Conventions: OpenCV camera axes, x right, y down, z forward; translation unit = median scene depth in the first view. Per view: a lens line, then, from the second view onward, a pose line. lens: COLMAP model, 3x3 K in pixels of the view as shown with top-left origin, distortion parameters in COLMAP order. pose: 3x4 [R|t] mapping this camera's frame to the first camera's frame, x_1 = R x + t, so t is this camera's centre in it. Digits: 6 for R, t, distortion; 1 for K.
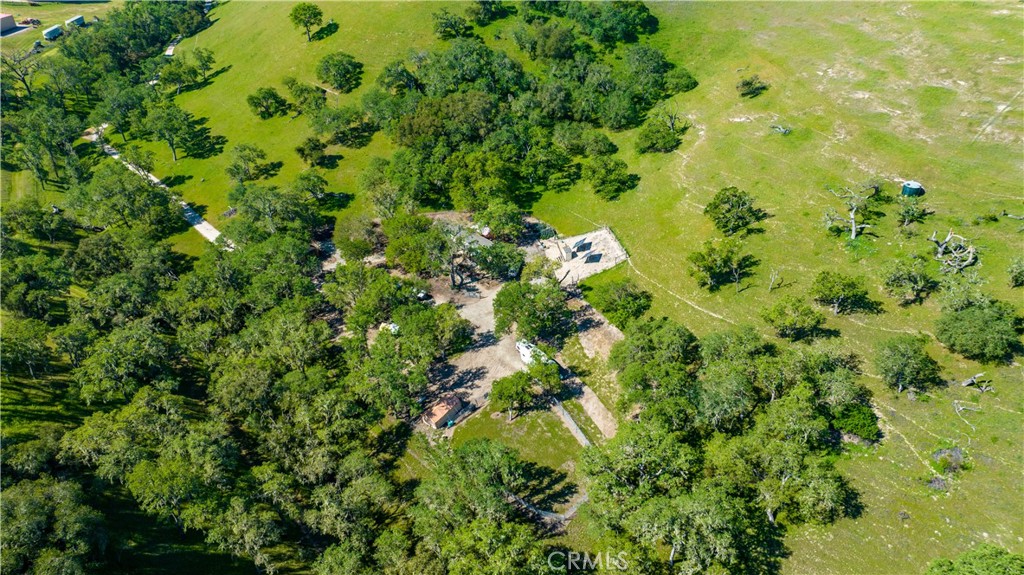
lens RADIAL K [[722.0, 0, 517.9], [0, 722.0, 291.9], [0, 0, 1]] dist [-0.029790, 0.035555]
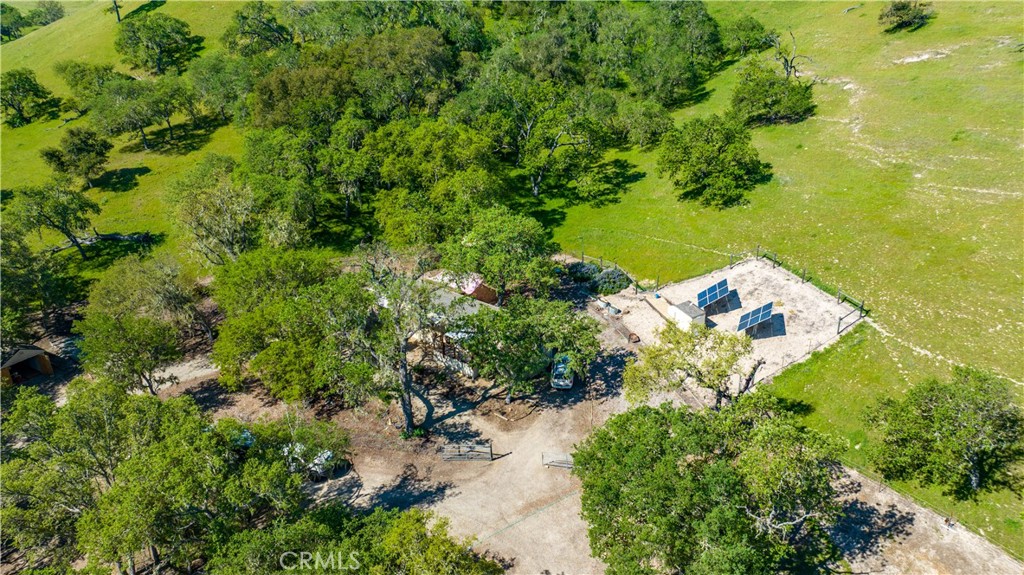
lens RADIAL K [[722.0, 0, 515.4], [0, 722.0, 285.1], [0, 0, 1]] dist [-0.029790, 0.035555]
pose [[0.989282, -0.057520, 0.134214, -0.077077], [0.076581, 0.986973, -0.141489, -0.022667], [-0.124328, 0.150251, 0.980799, 0.599240]]
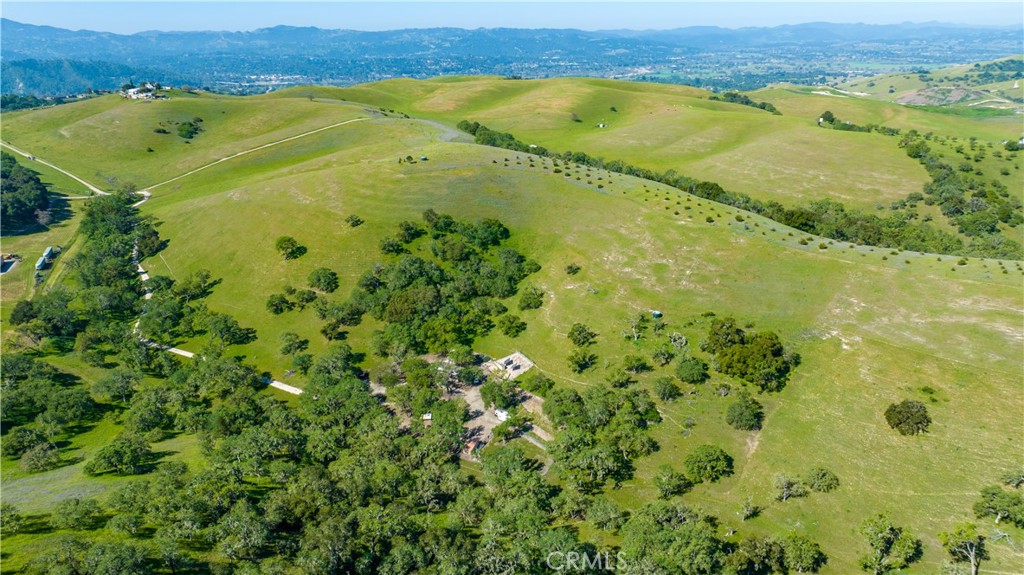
lens RADIAL K [[722.0, 0, 515.2], [0, 722.0, 292.8], [0, 0, 1]] dist [-0.029790, 0.035555]
pose [[0.956553, -0.107633, 0.270963, -0.386019], [0.157513, 0.972841, -0.169619, 0.082845], [-0.245347, 0.204930, 0.947528, -0.846786]]
